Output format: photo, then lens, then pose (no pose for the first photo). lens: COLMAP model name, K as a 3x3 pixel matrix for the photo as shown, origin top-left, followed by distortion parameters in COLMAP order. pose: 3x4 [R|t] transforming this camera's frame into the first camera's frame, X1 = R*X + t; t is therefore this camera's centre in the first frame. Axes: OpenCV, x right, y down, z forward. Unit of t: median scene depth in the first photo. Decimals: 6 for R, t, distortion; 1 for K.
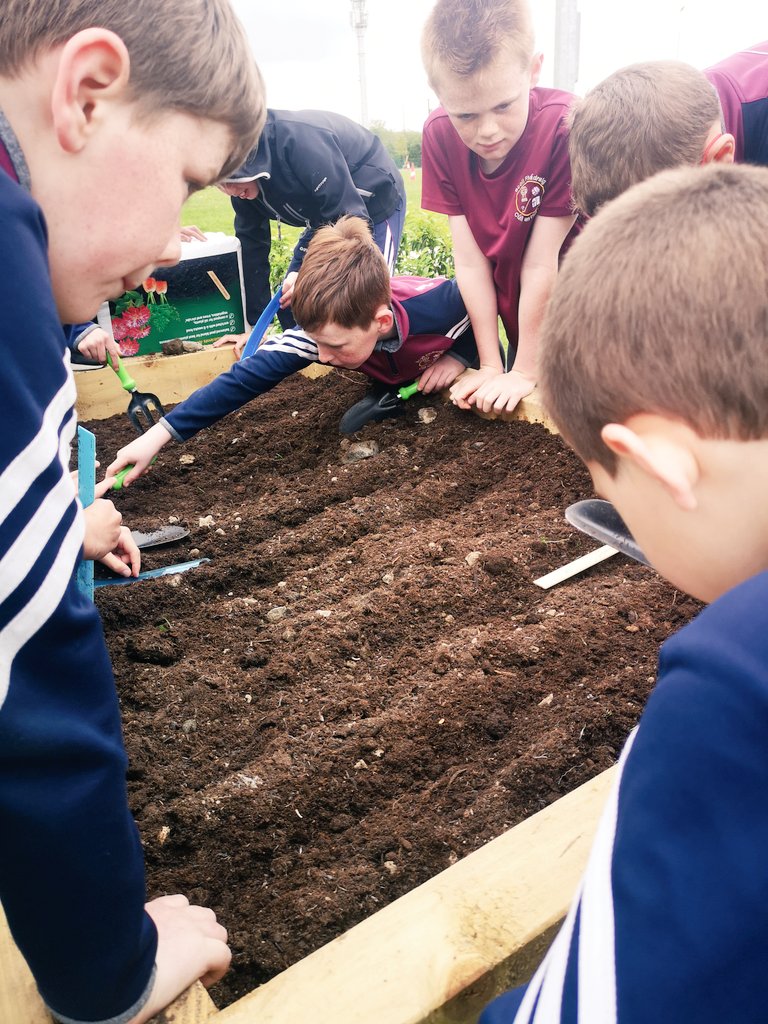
lens RADIAL K [[840.8, 0, 381.9], [0, 840.8, 452.0], [0, 0, 1]] dist [0.042602, -0.007142]
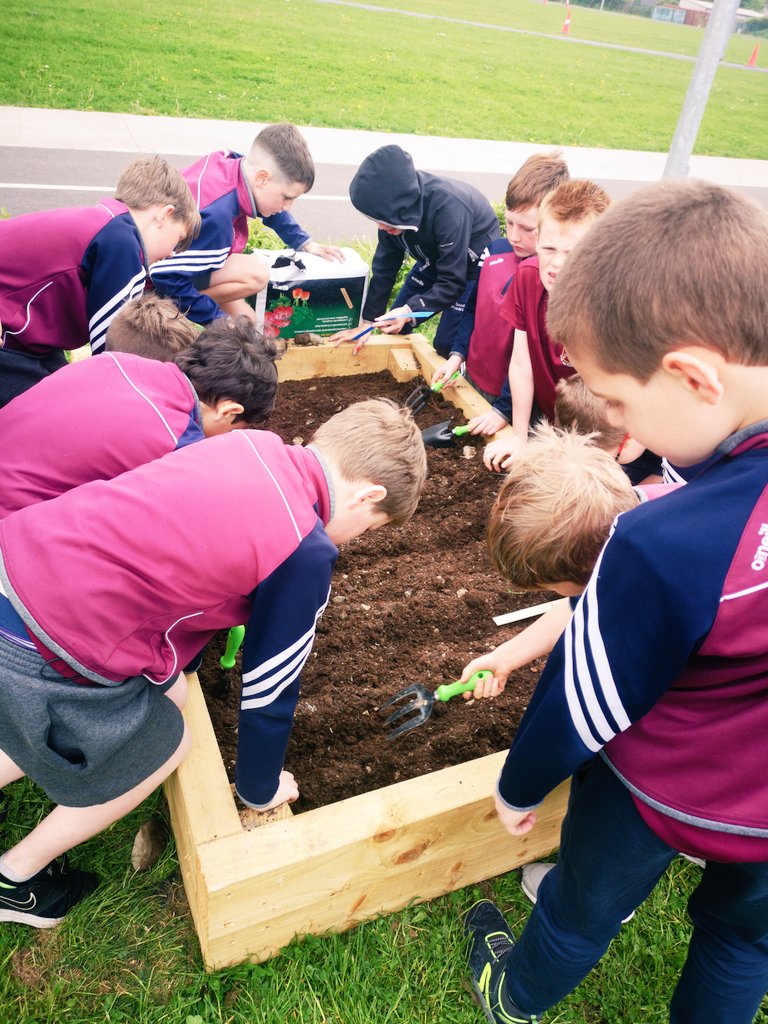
lens RADIAL K [[840.8, 0, 381.9], [0, 840.8, 452.0], [0, 0, 1]] dist [0.042602, -0.007142]
pose [[0.966880, 0.251605, -0.042862, -0.041758], [-0.238324, 0.950116, 0.201199, -0.443985], [0.091347, -0.184320, 0.978612, -0.587704]]
